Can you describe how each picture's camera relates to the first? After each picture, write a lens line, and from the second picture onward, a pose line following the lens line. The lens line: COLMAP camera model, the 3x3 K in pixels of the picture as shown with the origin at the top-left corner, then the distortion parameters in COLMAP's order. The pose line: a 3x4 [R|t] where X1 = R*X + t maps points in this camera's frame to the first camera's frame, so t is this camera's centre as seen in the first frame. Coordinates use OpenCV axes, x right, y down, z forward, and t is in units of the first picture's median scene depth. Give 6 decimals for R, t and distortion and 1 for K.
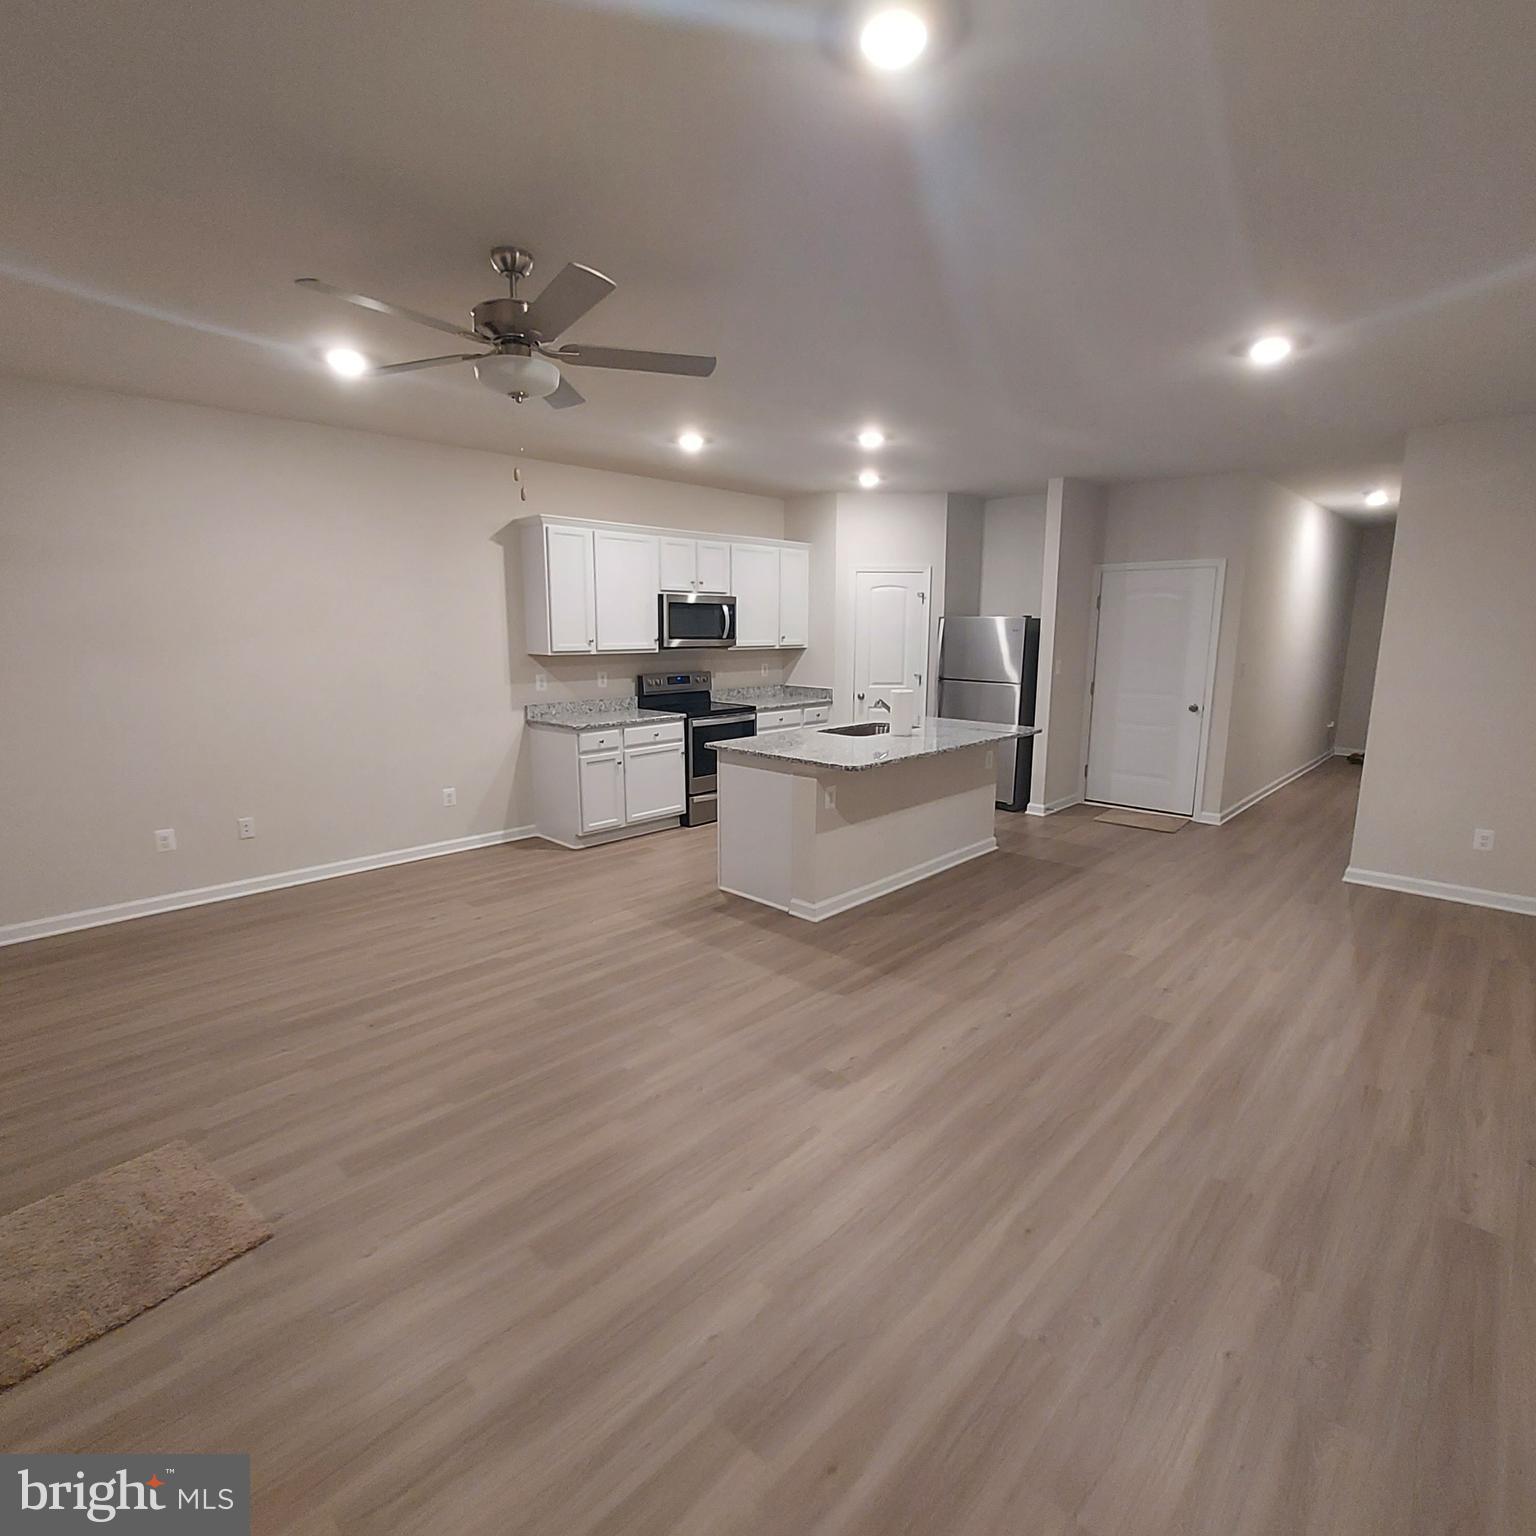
lens RADIAL K [[804.3, 0, 765.9], [0, 804.3, 771.0], [0, 0, 1]] dist [-0.014327, -0.001485]
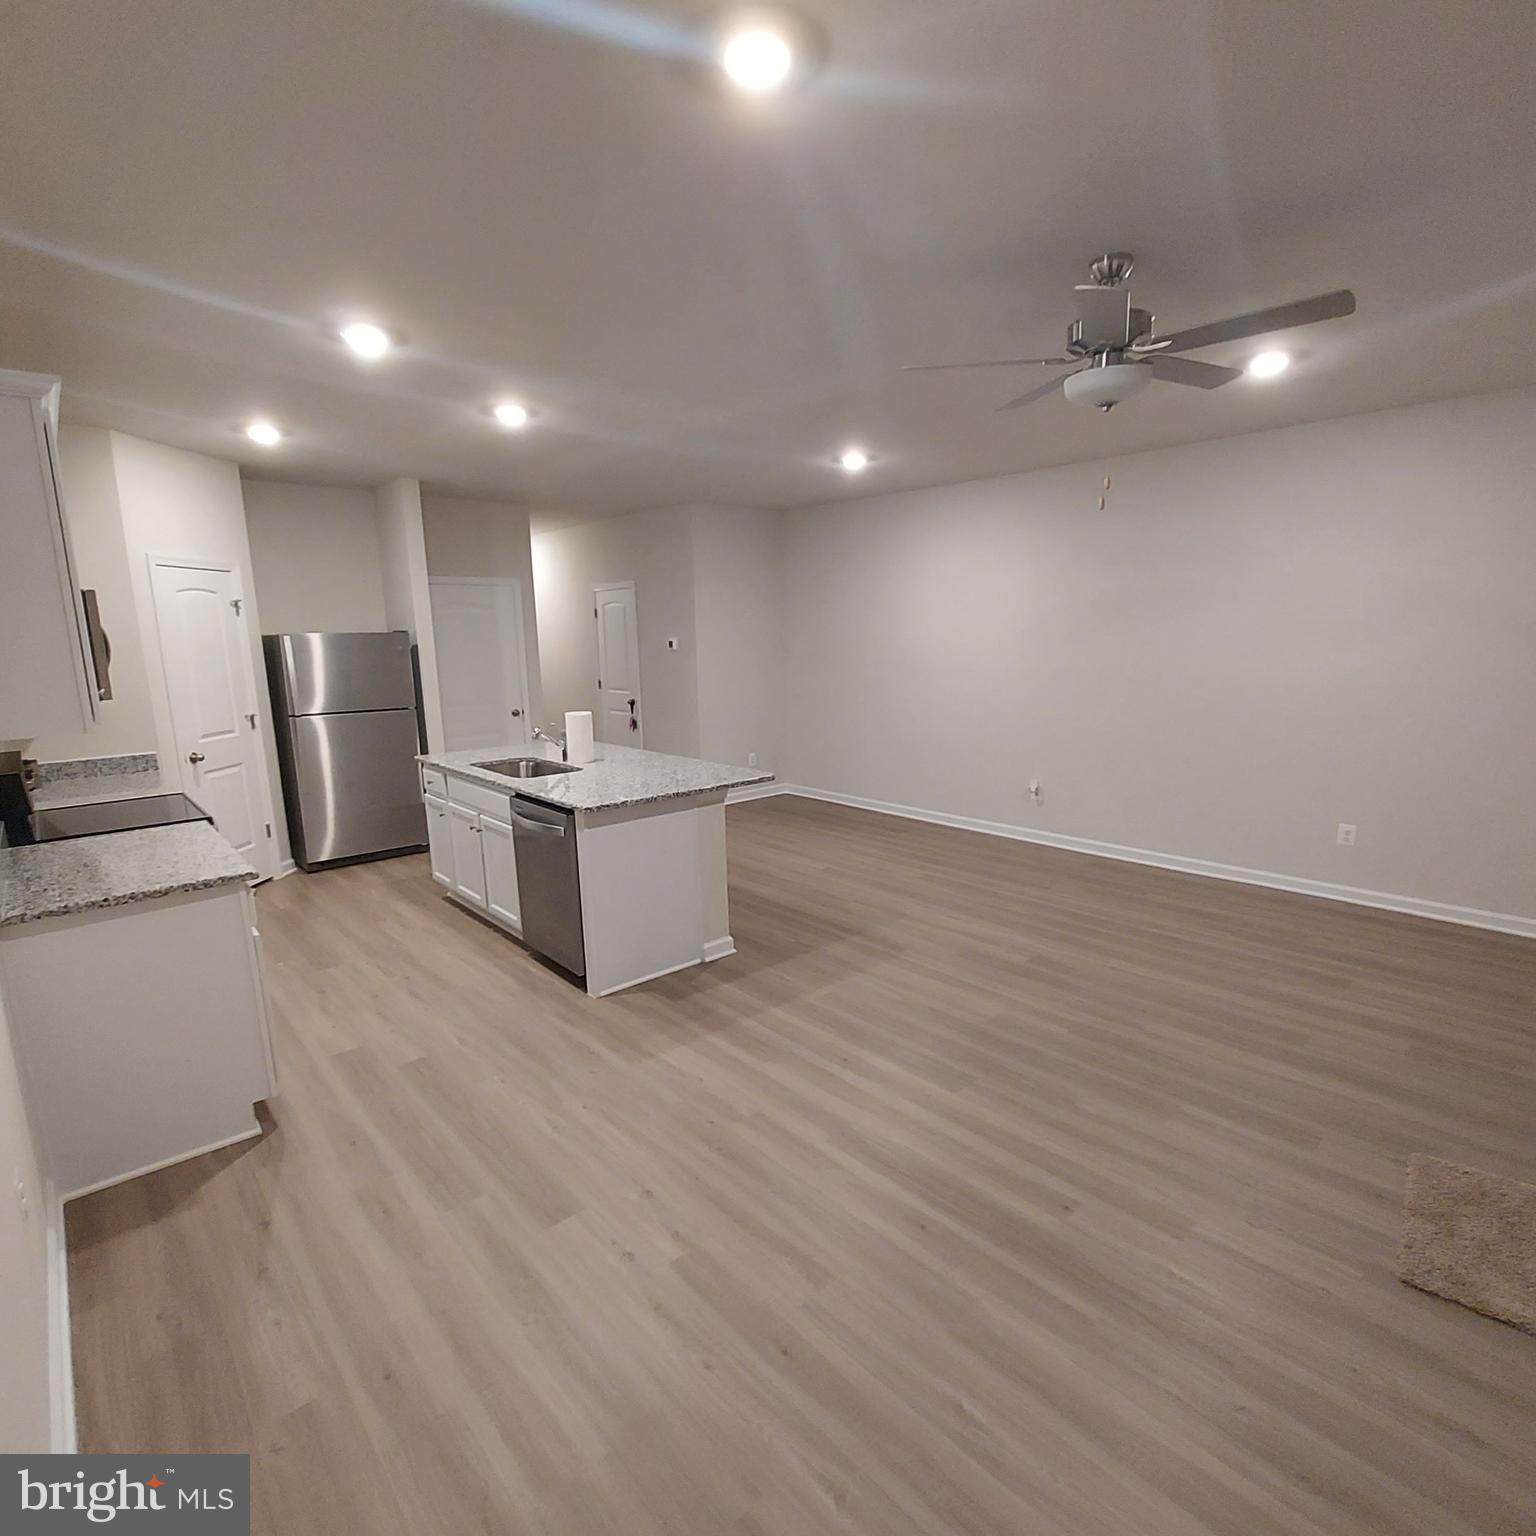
lens RADIAL K [[839.7, 0, 768.0], [0, 839.7, 768.0], [0, 0, 1]] dist [0.006371, -0.000113]
pose [[0.078571, -0.169563, 0.982382, -0.662186], [0.200430, 0.967994, 0.151049, -0.124134], [-0.976552, 0.185031, 0.110041, 0.619832]]
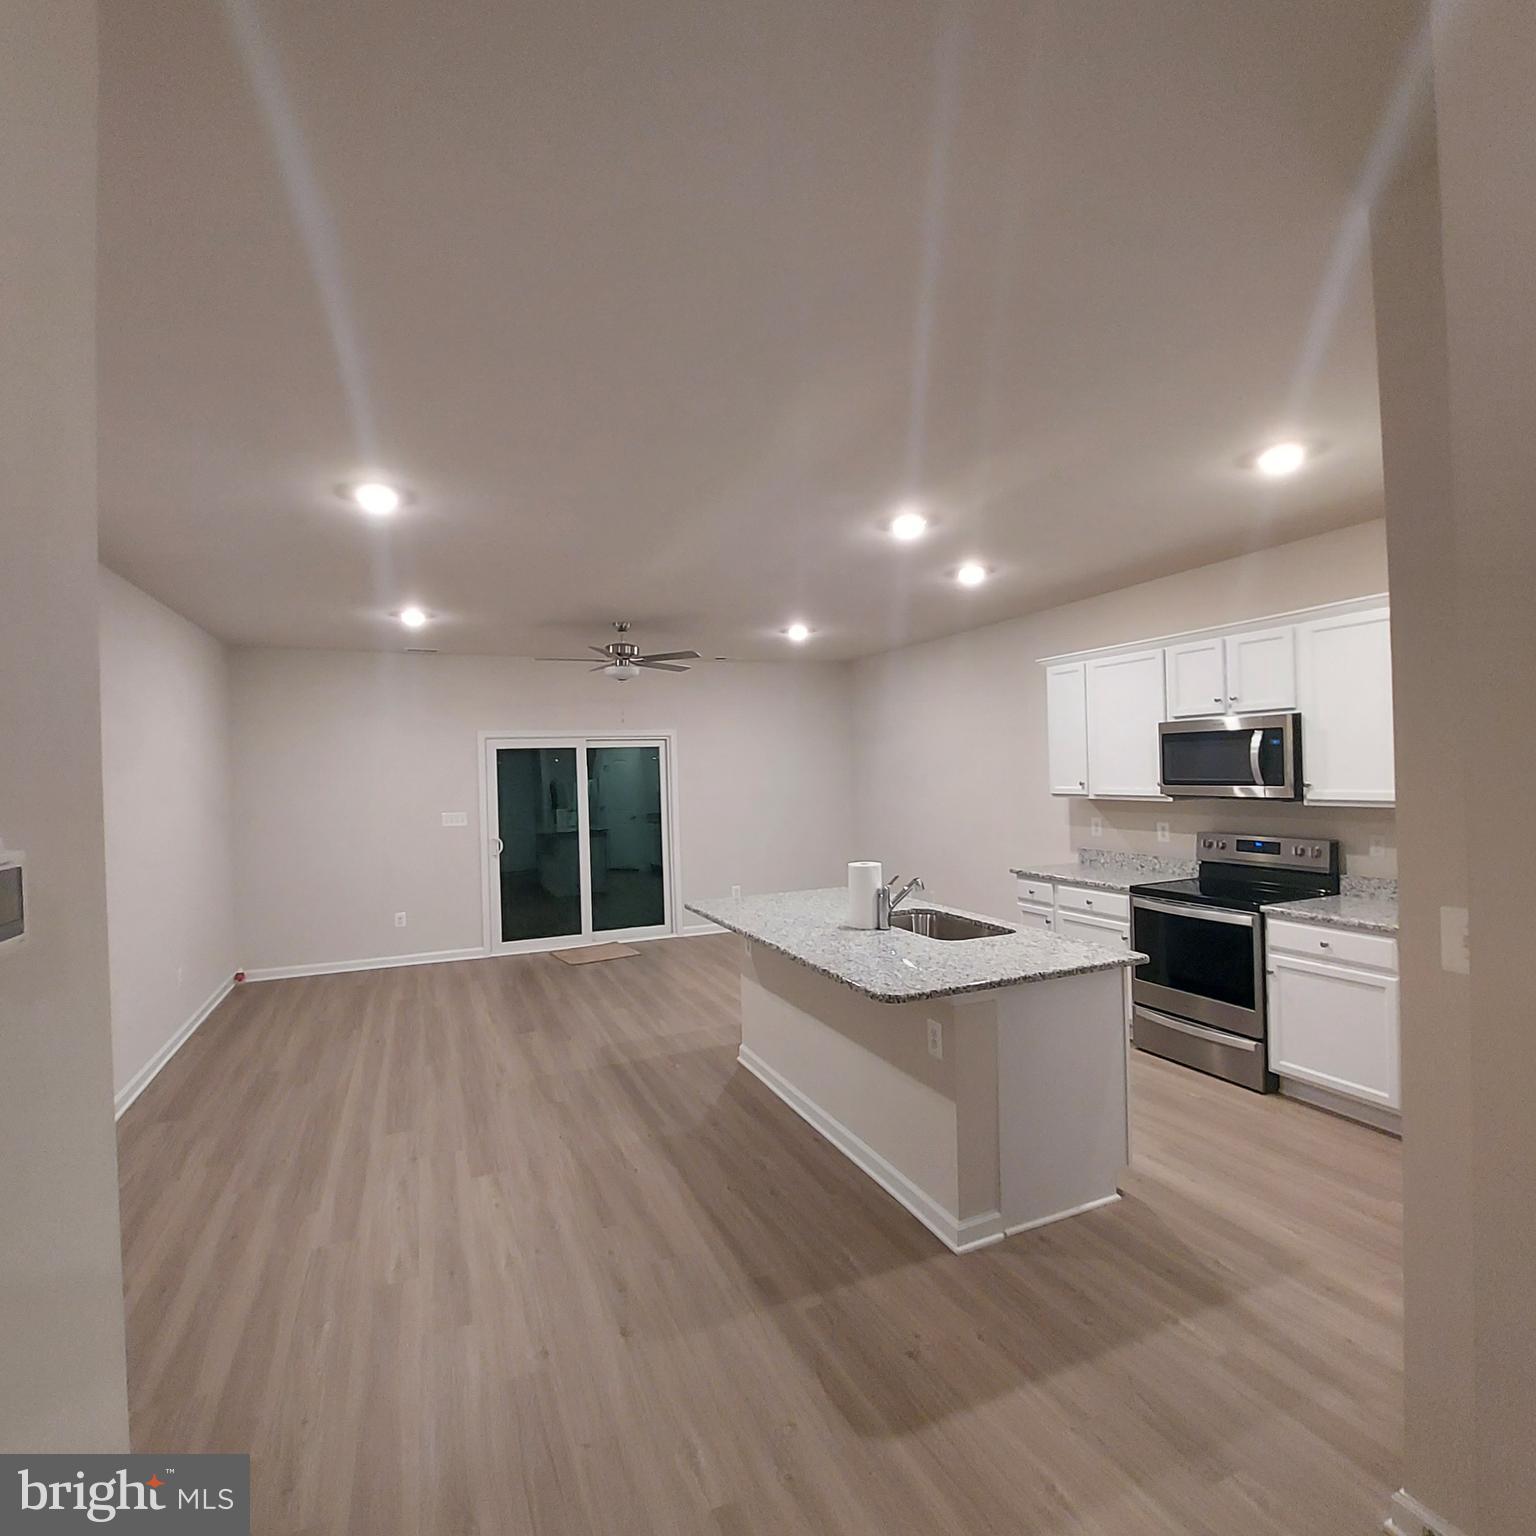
lens RADIAL K [[804.3, 0, 765.9], [0, 804.3, 771.0], [0, 0, 1]] dist [-0.014327, -0.001485]
pose [[-0.389647, 0.008218, -0.920927, 0.753462], [-0.140104, 0.987793, 0.068093, -0.191813], [0.910245, 0.155558, -0.383739, 1.042496]]
